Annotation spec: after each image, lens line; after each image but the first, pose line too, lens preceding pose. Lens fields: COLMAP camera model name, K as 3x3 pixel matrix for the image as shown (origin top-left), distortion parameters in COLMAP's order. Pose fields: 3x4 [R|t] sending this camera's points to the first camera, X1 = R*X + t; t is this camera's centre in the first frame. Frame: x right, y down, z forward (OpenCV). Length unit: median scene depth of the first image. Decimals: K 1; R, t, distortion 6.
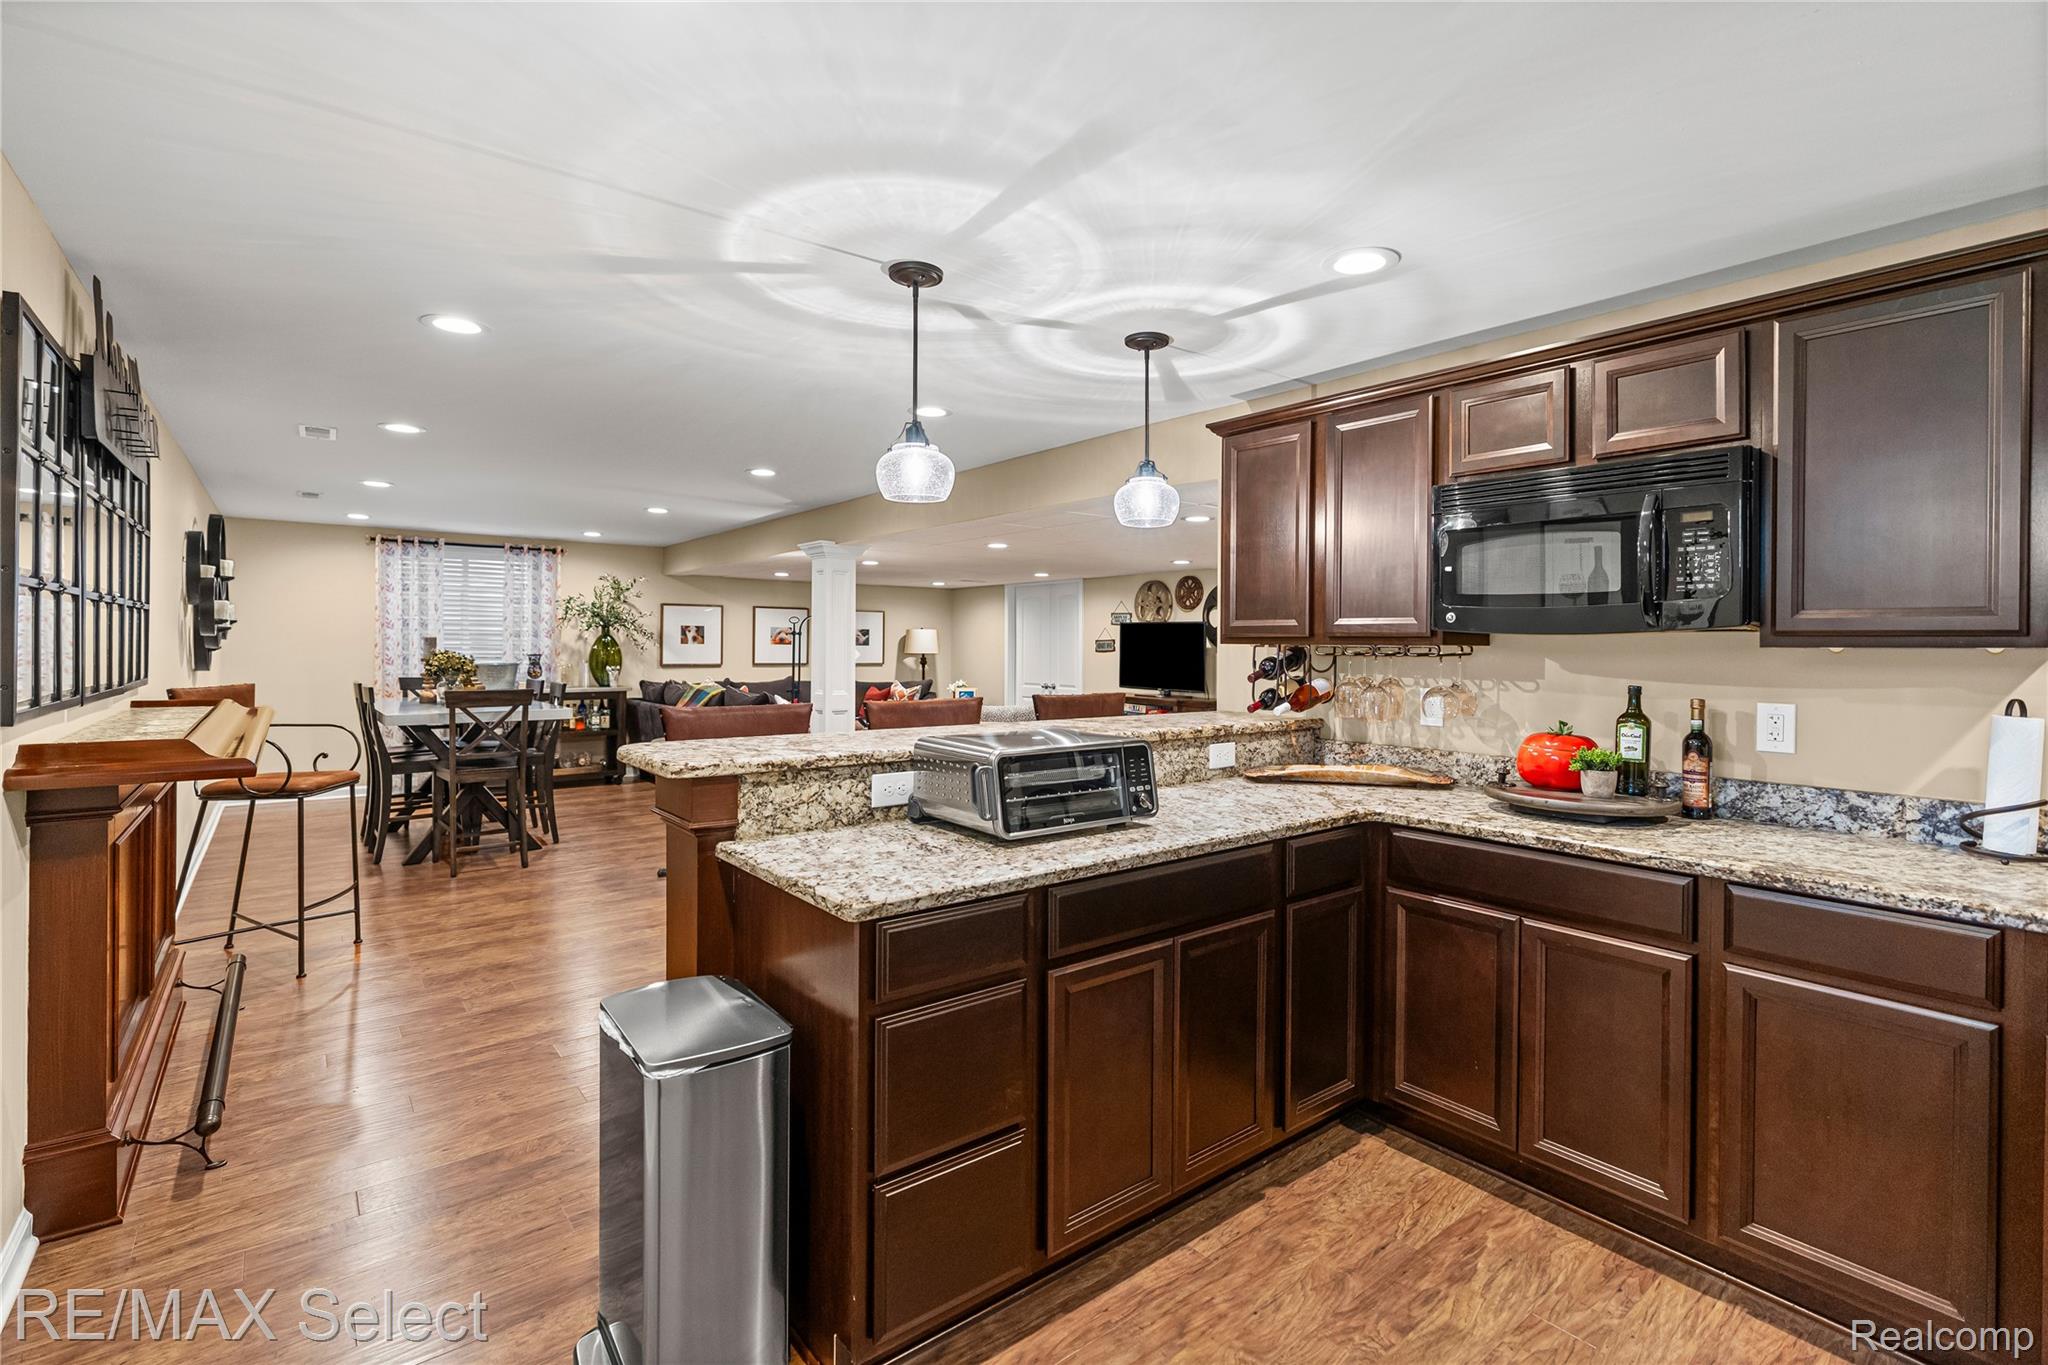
lens RADIAL K [[936.5, 0, 1045.9], [0, 936.5, 670.8], [0, 0, 1]] dist [-0.009458, 0.002999]
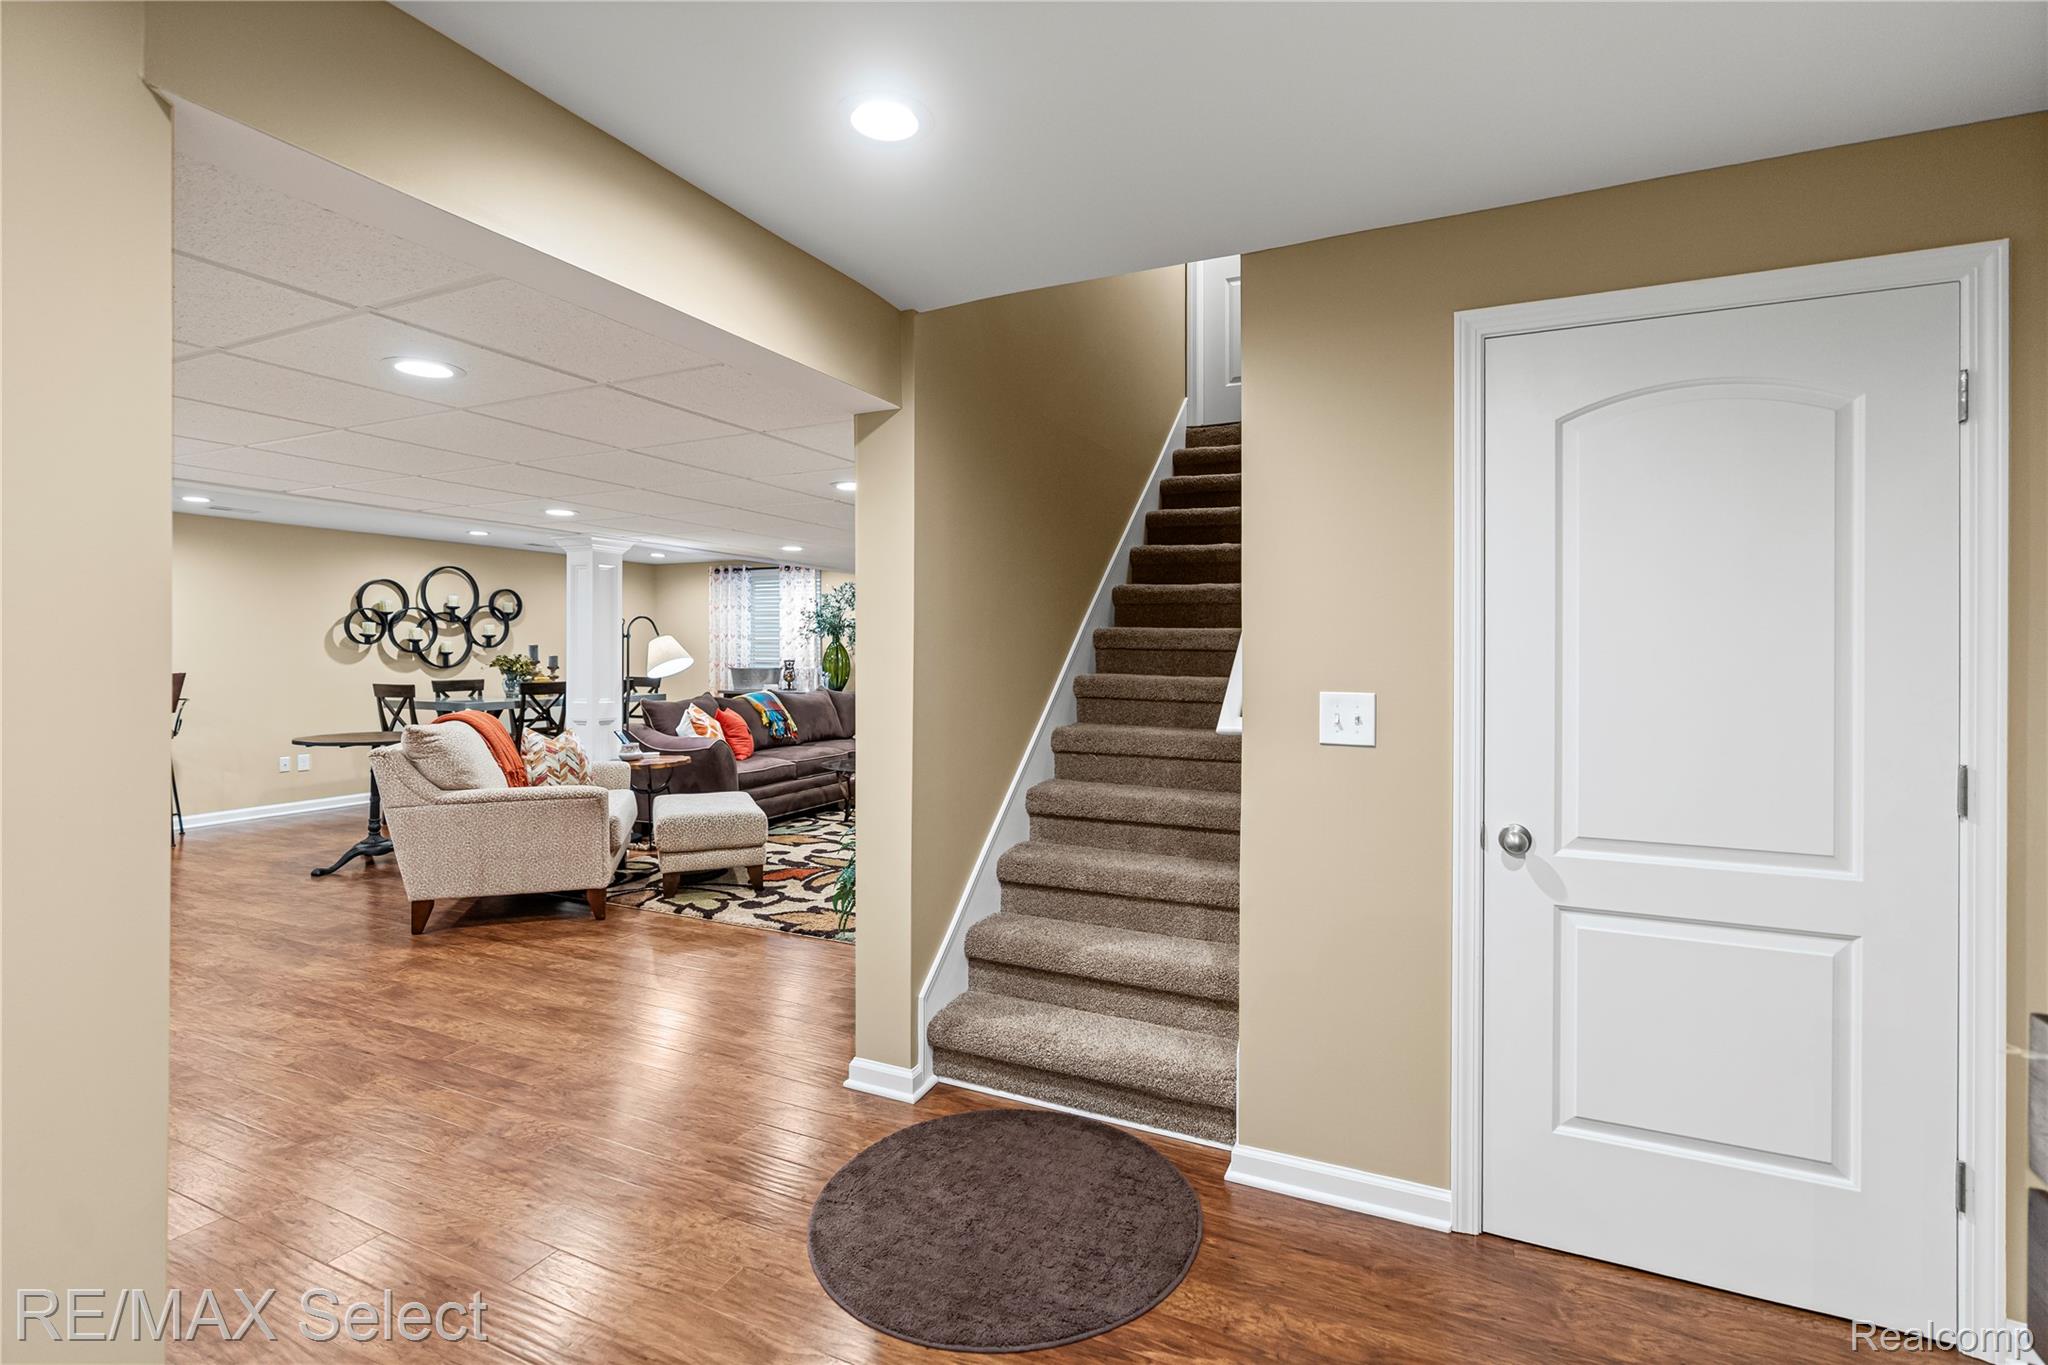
lens RADIAL K [[936.5, 0, 1017.3], [0, 936.5, 657.1], [0, 0, 1]] dist [-0.009458, 0.002999]
pose [[0.432420, -0.002896, -0.901668, 1.725061], [-0.024111, 0.999600, -0.014774, -0.034734], [0.901350, 0.028129, 0.432177, 2.233850]]
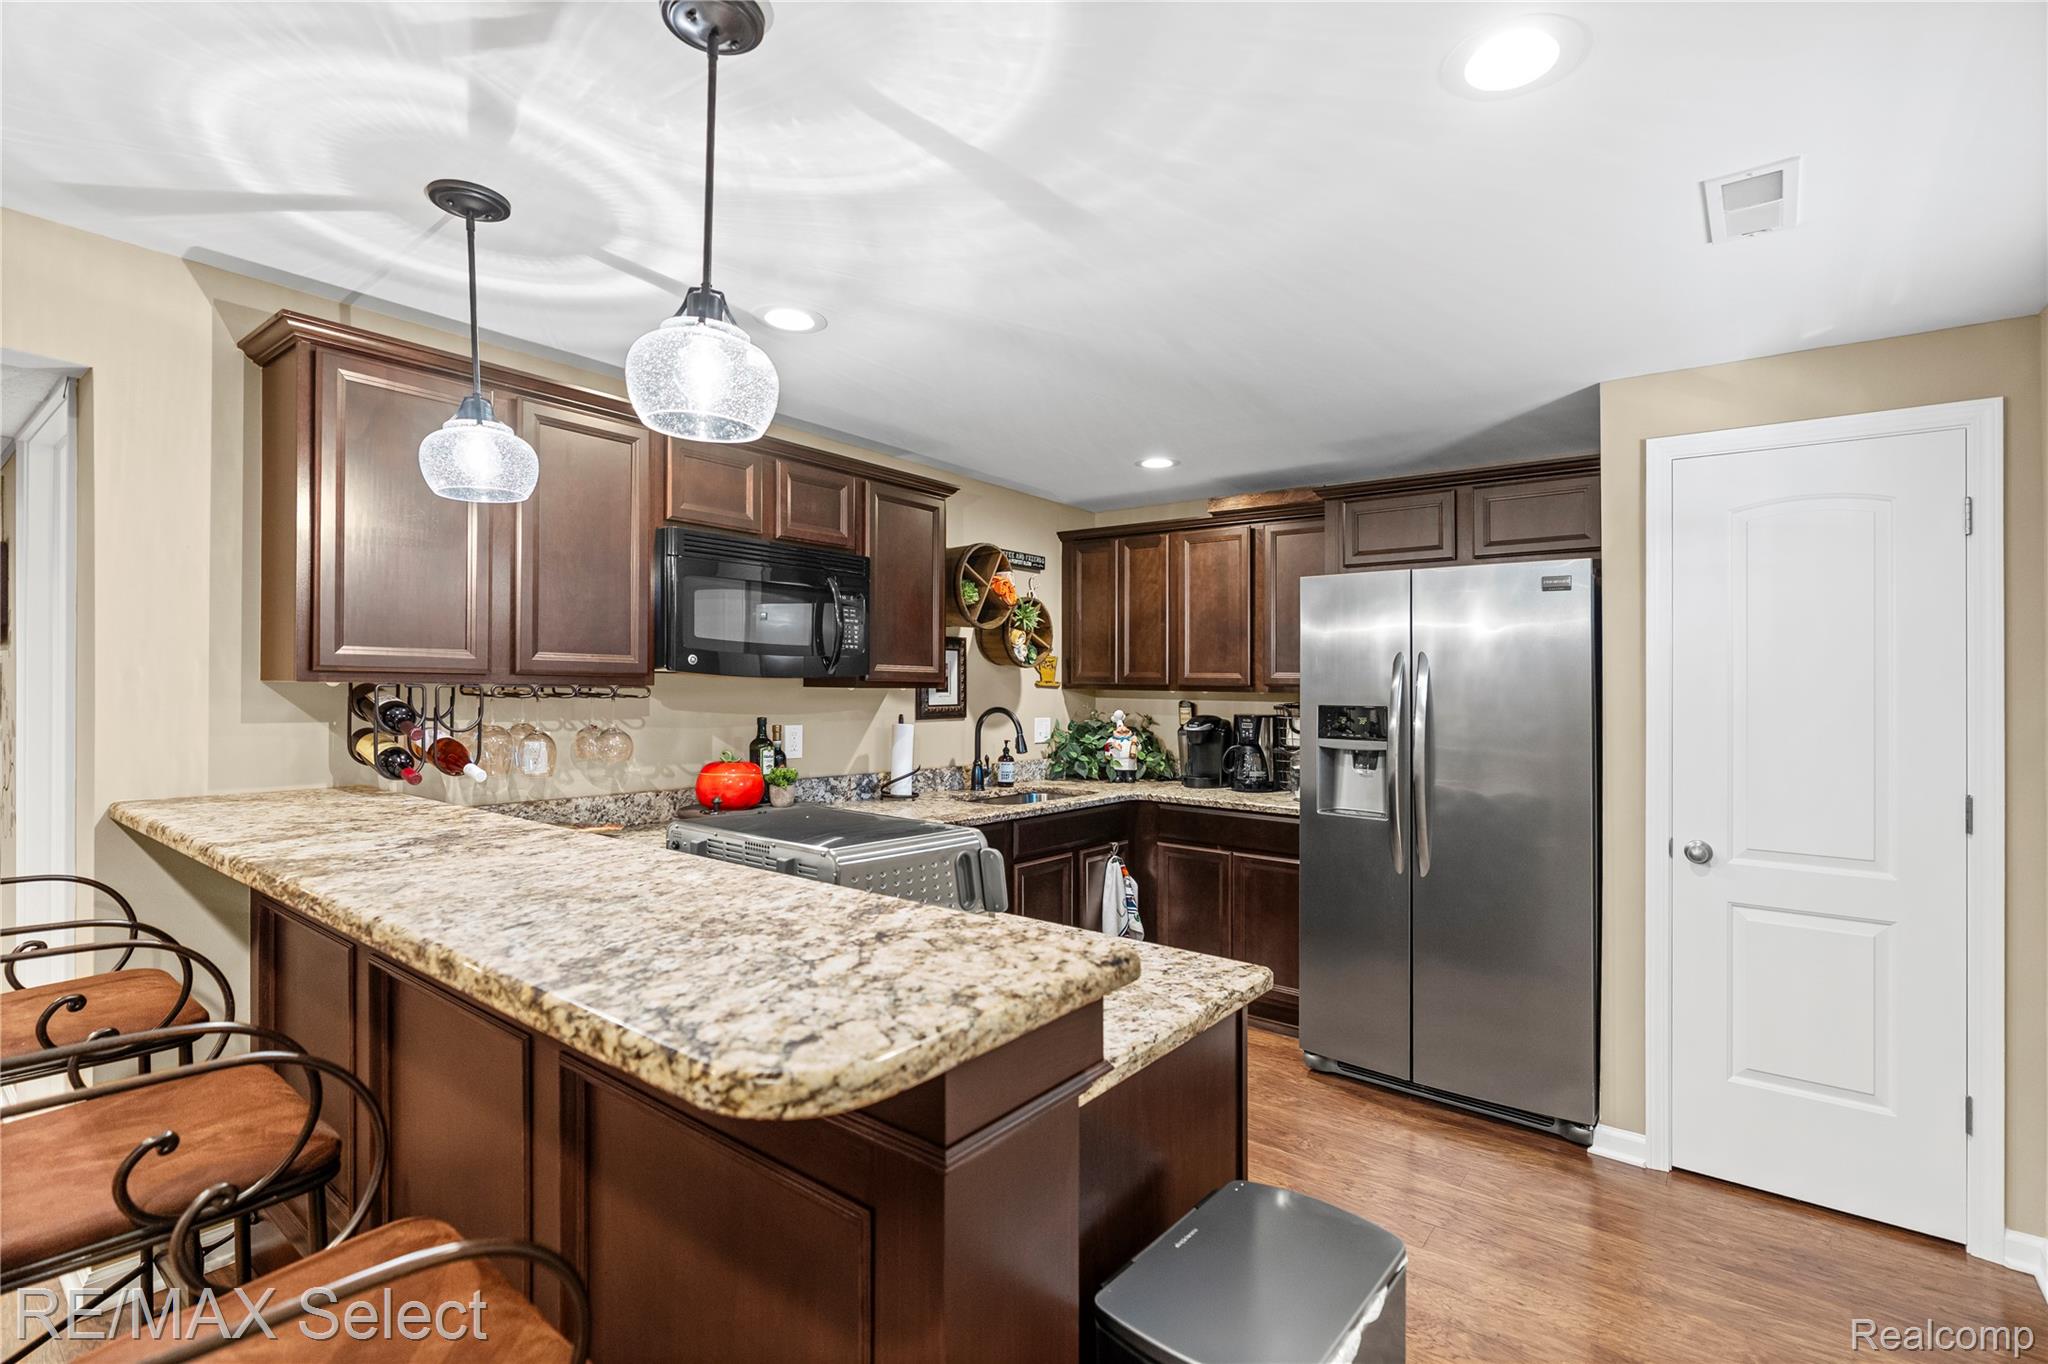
lens RADIAL K [[936.5, 0, 1039.4], [0, 936.5, 690.5], [0, 0, 1]] dist [-0.009458, 0.002999]
pose [[-0.234583, -0.014173, 0.971993, -0.593443], [0.010581, 0.999797, 0.017132, -0.032708], [-0.972039, 0.014304, -0.234385, 0.786466]]
